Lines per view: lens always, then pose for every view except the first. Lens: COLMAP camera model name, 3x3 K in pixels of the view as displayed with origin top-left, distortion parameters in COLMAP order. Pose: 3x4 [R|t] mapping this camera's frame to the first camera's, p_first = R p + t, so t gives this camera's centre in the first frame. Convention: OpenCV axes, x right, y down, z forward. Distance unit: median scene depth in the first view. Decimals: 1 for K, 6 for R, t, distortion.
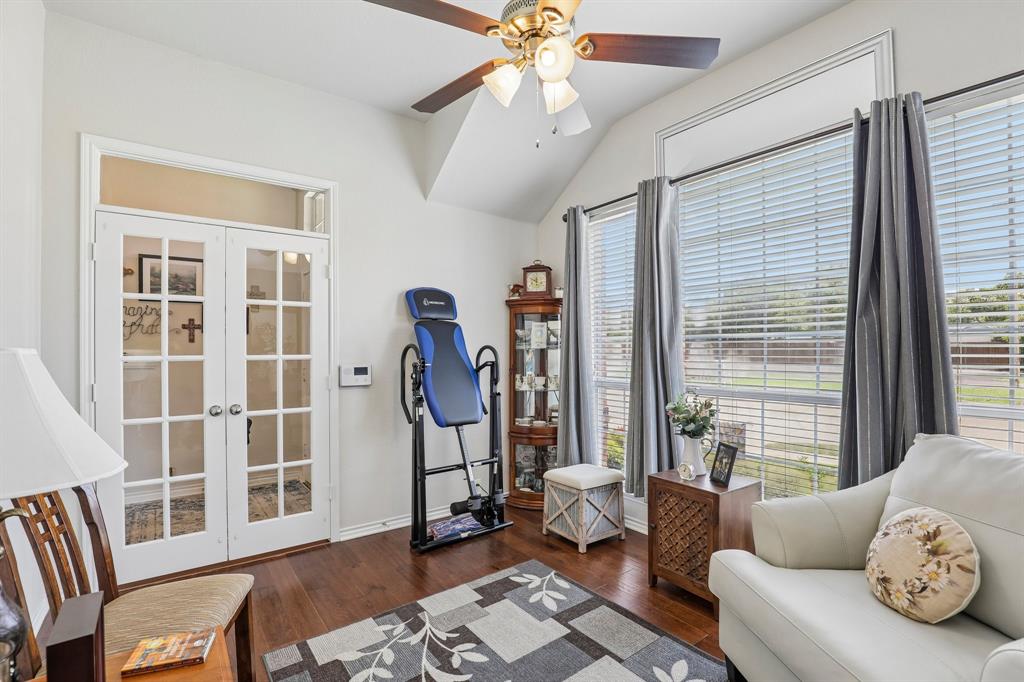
lens RADIAL K [[468.3, 0, 512.5], [0, 468.3, 348.5], [0, 0, 1]] dist [-0.038267, 0.007997]
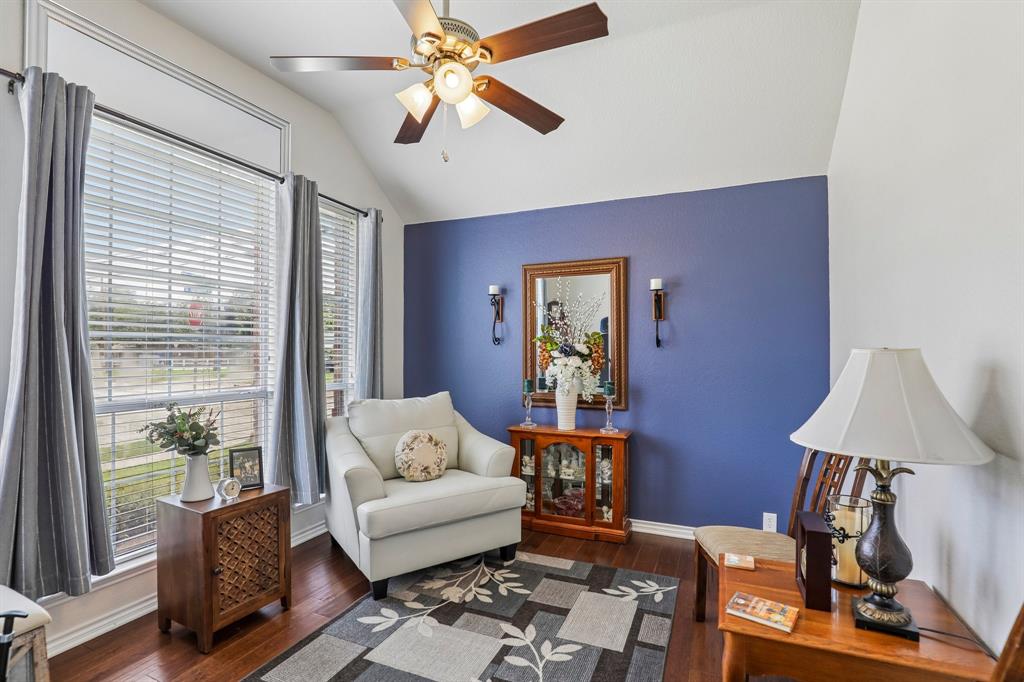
lens RADIAL K [[468.3, 0, 512.5], [0, 468.3, 348.5], [0, 0, 1]] dist [-0.038267, 0.007997]
pose [[-0.487186, -0.003136, 0.873293, -0.826278], [-0.006214, 0.999981, 0.000125, -0.011620], [-0.873276, -0.005365, -0.487196, 1.206980]]
